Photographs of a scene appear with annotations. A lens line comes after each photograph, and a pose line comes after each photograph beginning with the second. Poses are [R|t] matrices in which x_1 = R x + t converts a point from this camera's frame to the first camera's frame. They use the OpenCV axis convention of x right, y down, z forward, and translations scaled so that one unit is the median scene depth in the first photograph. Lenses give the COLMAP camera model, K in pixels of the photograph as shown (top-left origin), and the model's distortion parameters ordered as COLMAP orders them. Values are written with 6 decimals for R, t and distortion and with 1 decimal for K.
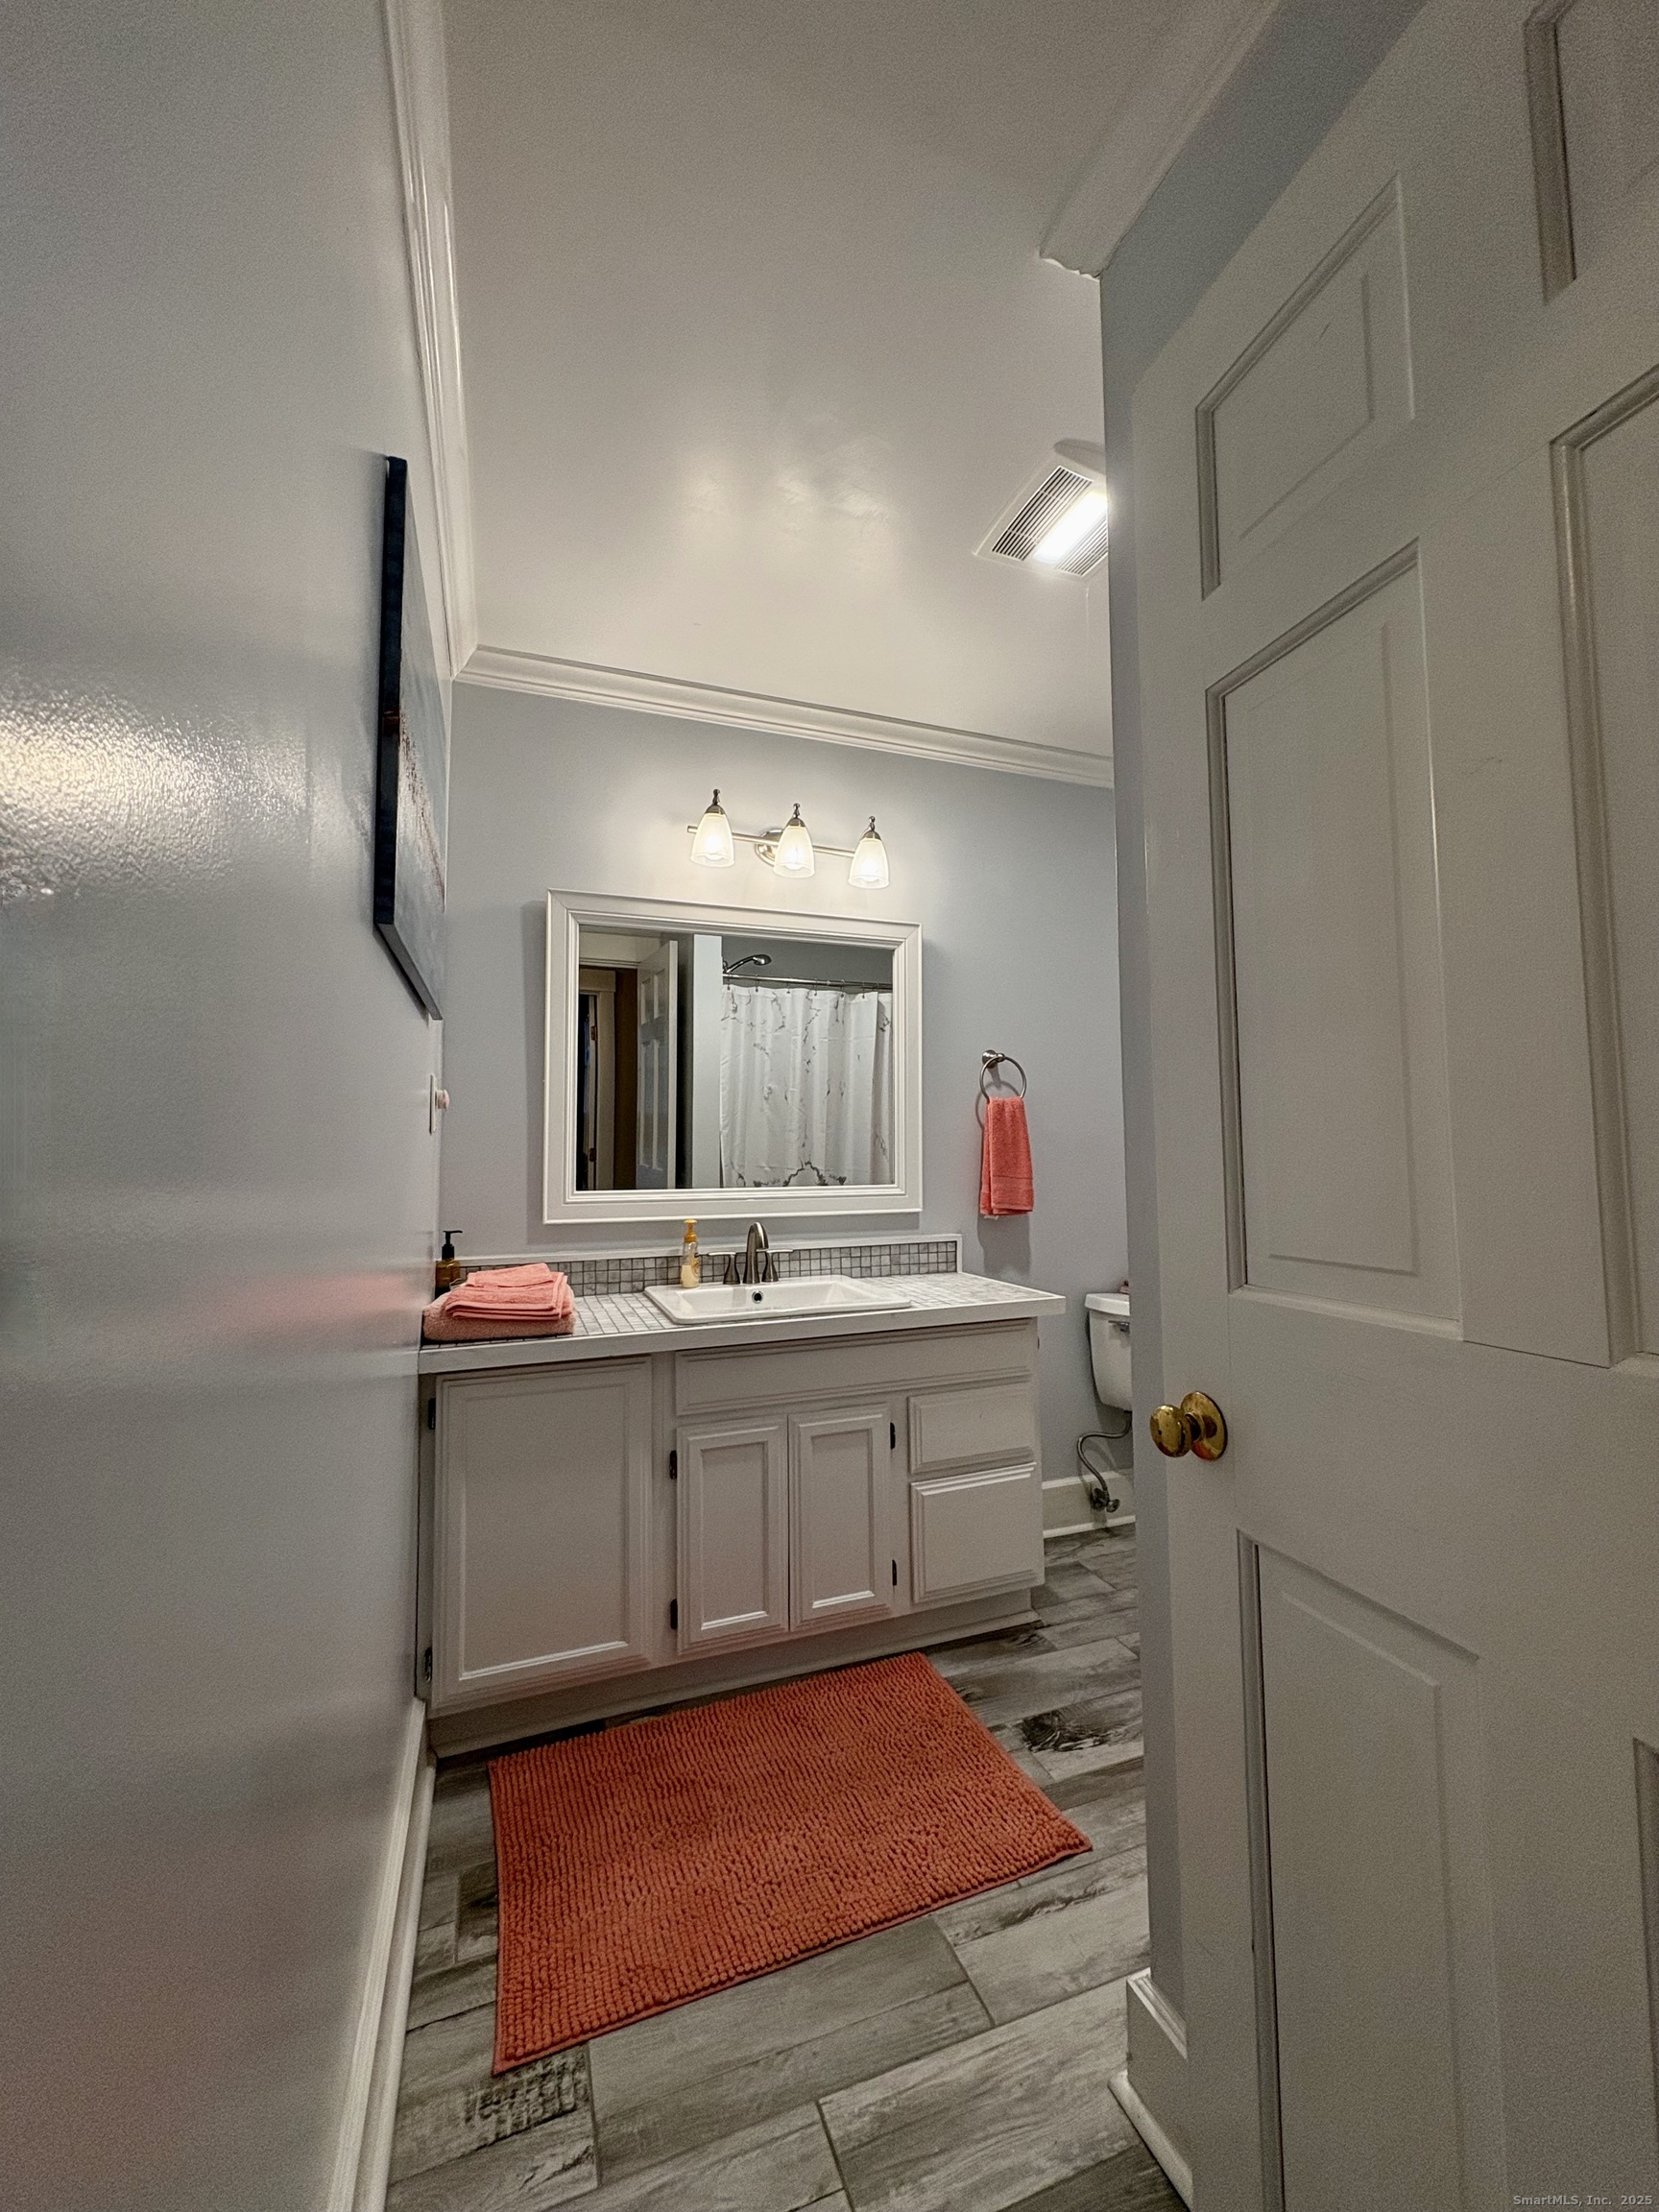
lens RADIAL K [[880.6, 0, 829.9], [0, 880.6, 1102.9], [0, 0, 1]] dist [0.001750, 0.000241]
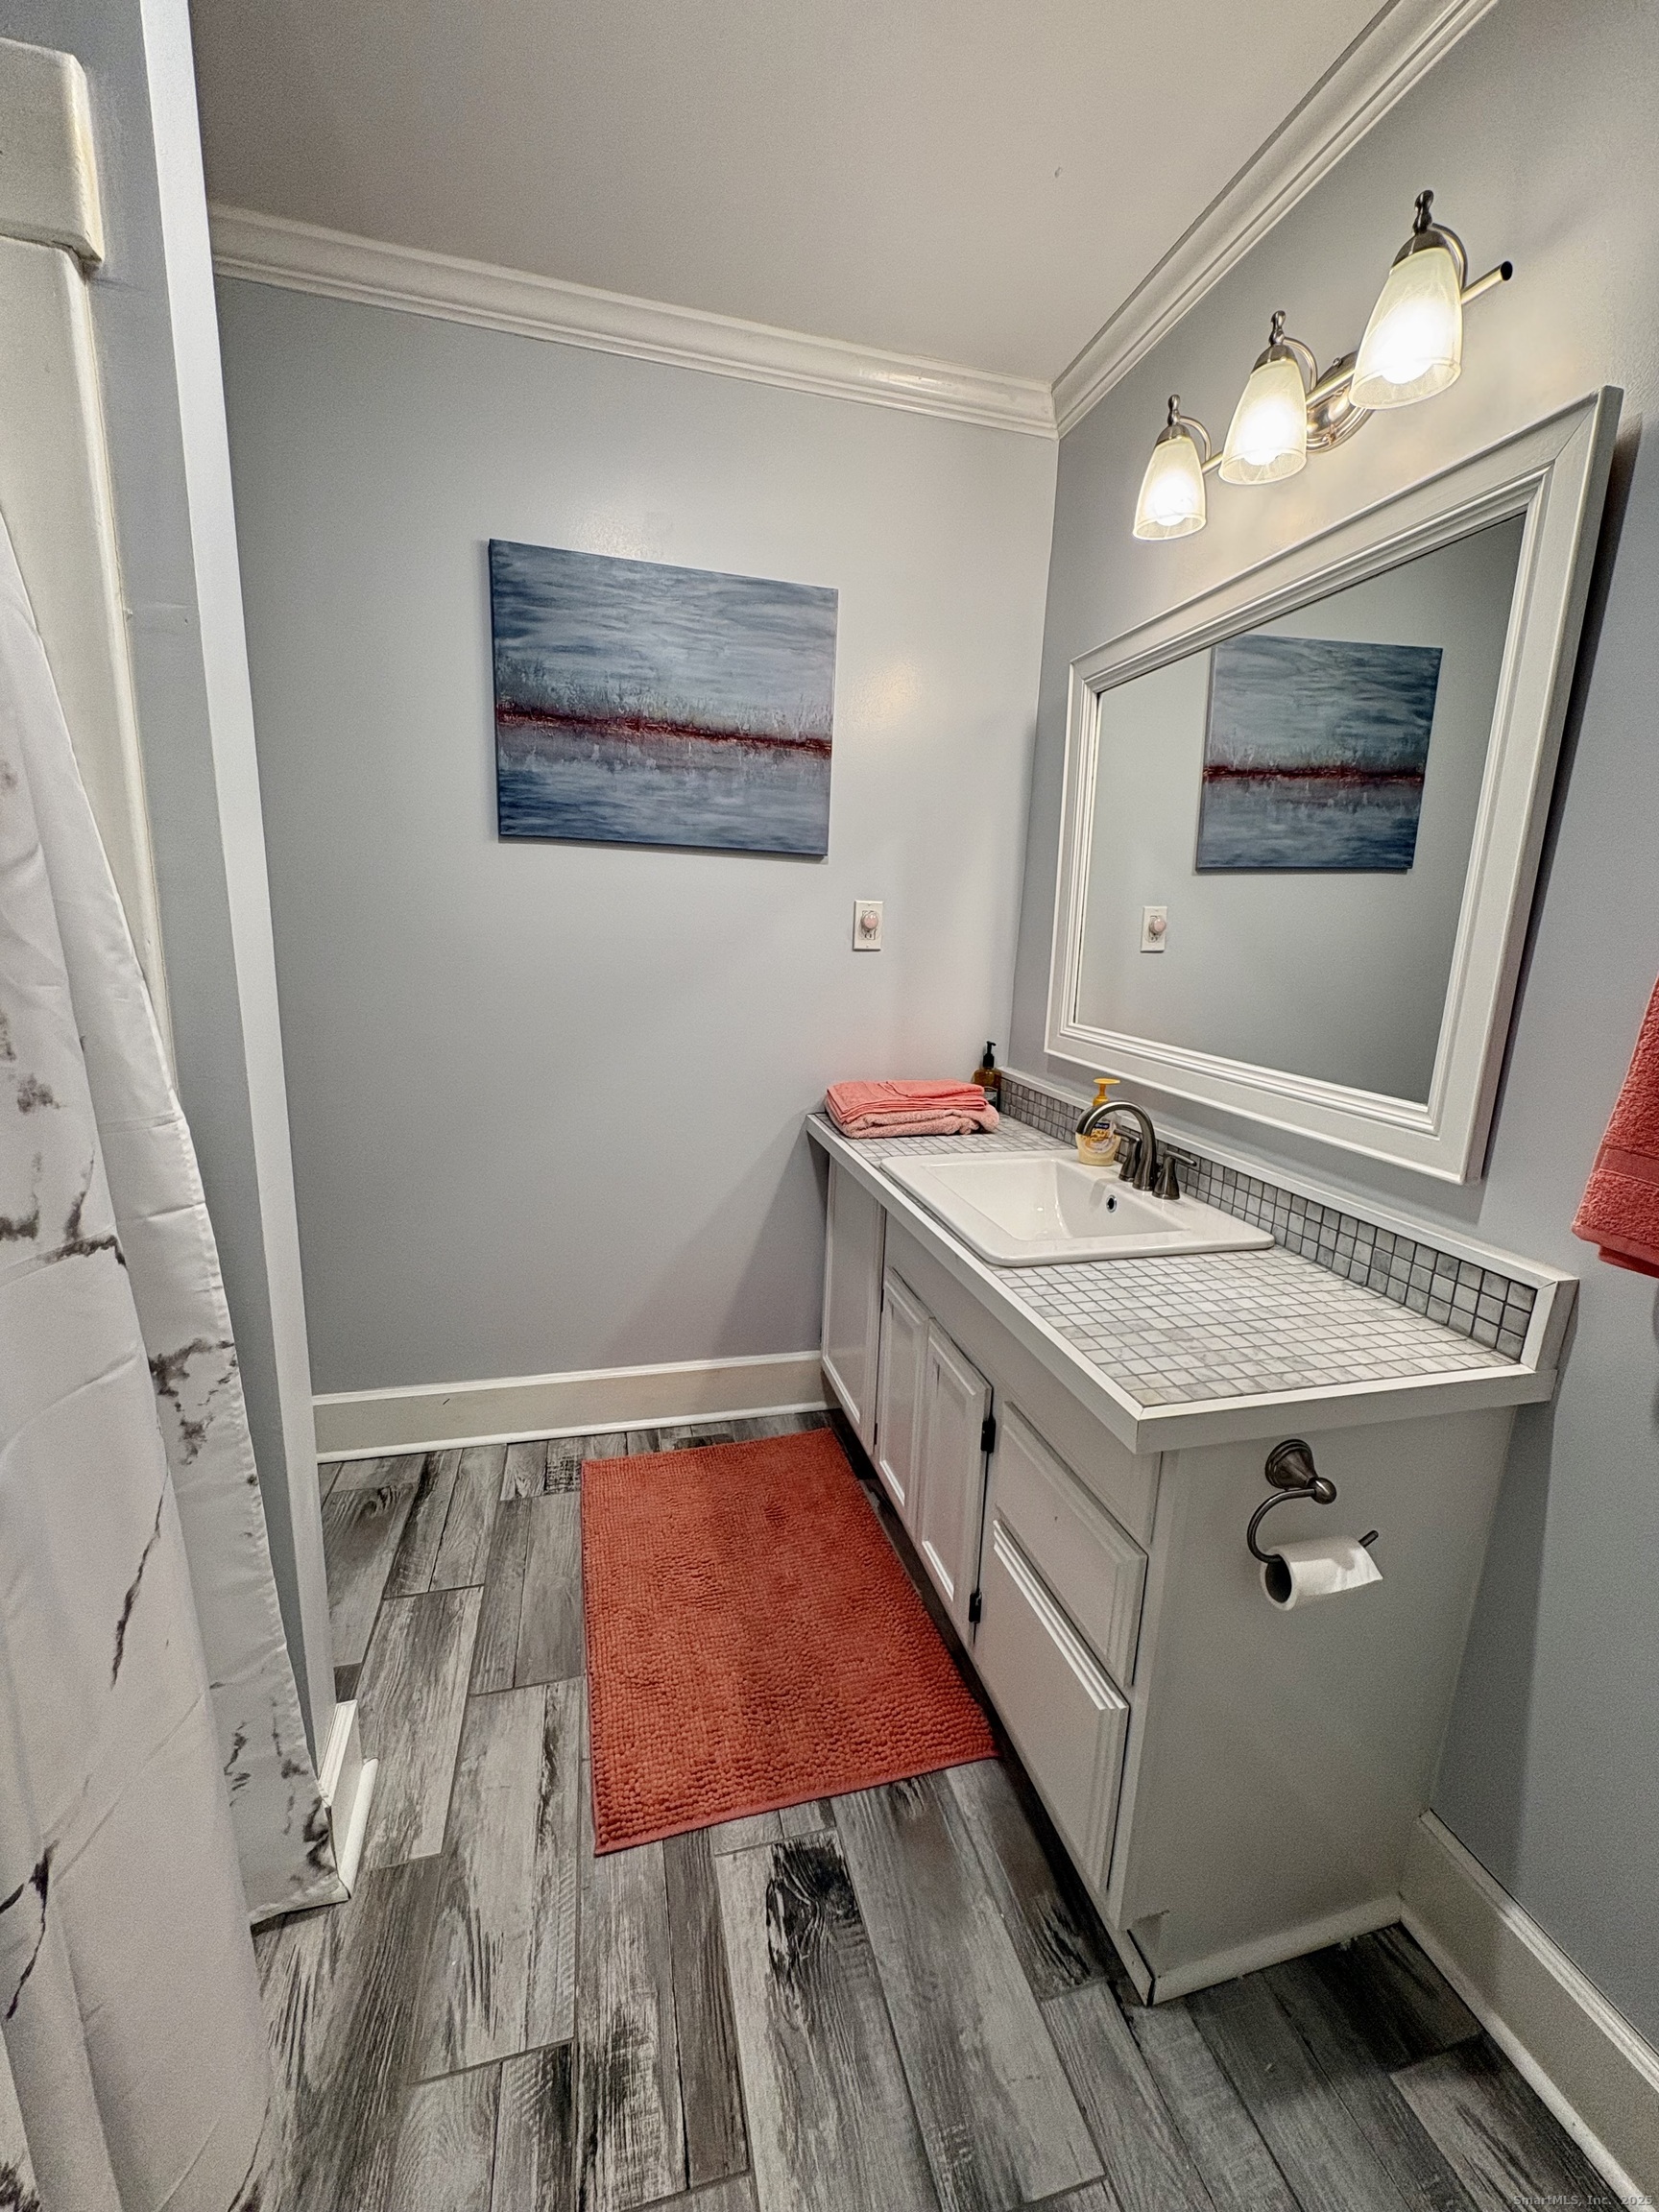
lens RADIAL K [[880.6, 0, 827.7], [0, 880.6, 1104.2], [0, 0, 1]] dist [0.001750, 0.000241]
pose [[-0.097845, 0.208359, -0.973146, 0.843642], [0.021656, 0.978052, 0.207232, -0.011152], [0.994966, -0.000798, -0.100210, 1.172770]]
